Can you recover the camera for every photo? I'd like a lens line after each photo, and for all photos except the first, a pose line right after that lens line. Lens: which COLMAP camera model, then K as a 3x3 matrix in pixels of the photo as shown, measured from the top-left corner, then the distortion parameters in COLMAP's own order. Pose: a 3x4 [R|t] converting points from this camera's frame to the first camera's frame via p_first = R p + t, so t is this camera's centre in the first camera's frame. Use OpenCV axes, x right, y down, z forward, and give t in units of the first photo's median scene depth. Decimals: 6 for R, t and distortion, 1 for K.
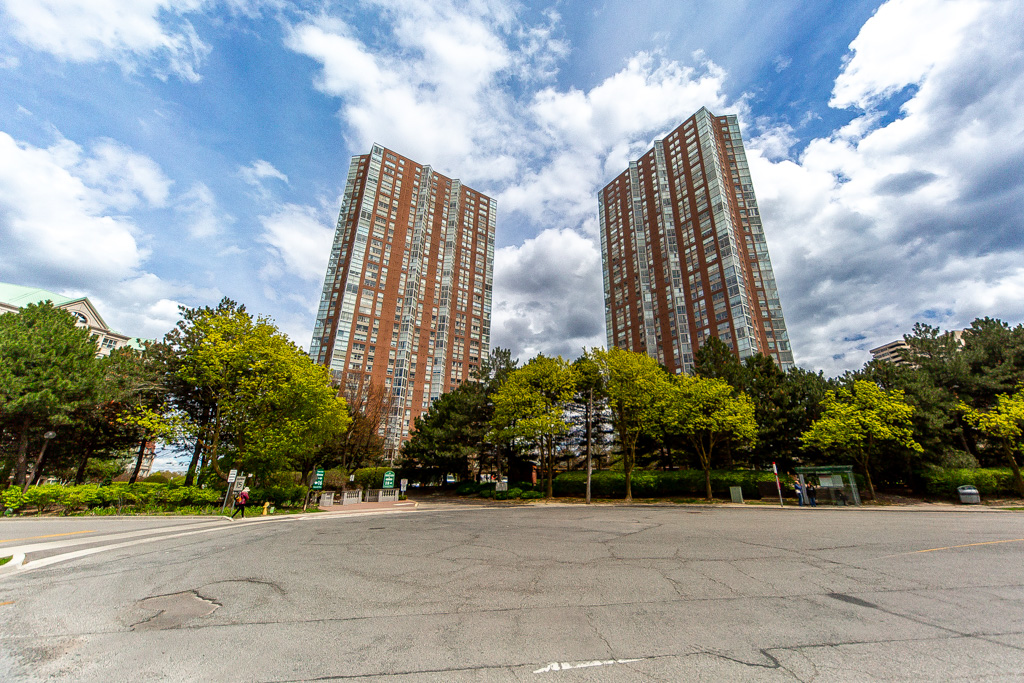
lens RADIAL K [[368.7, 0, 558.0], [0, 368.7, 349.0], [0, 0, 1]] dist [-0.002264, -0.000050]
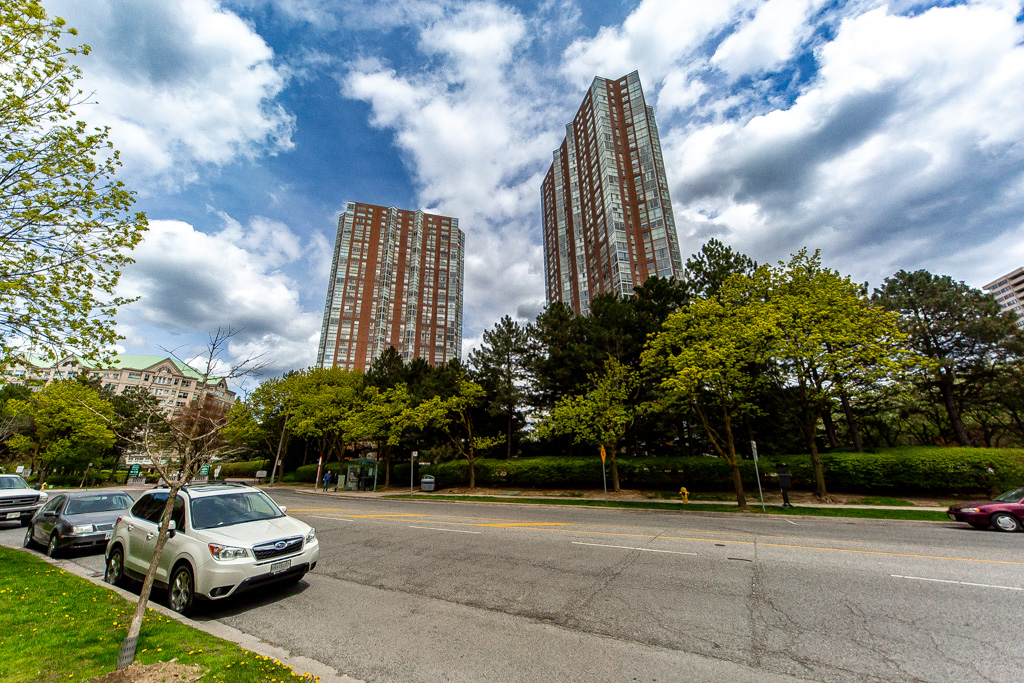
lens RADIAL K [[359.5, 0, 513.8], [0, 359.5, 344.4], [0, 0, 1]] dist [0.000915, -0.000429]
pose [[0.929111, -0.121932, -0.349121, 0.402102], [0.128509, 0.991699, -0.004356, 0.002927], [0.346754, -0.040818, 0.937068, 0.027393]]
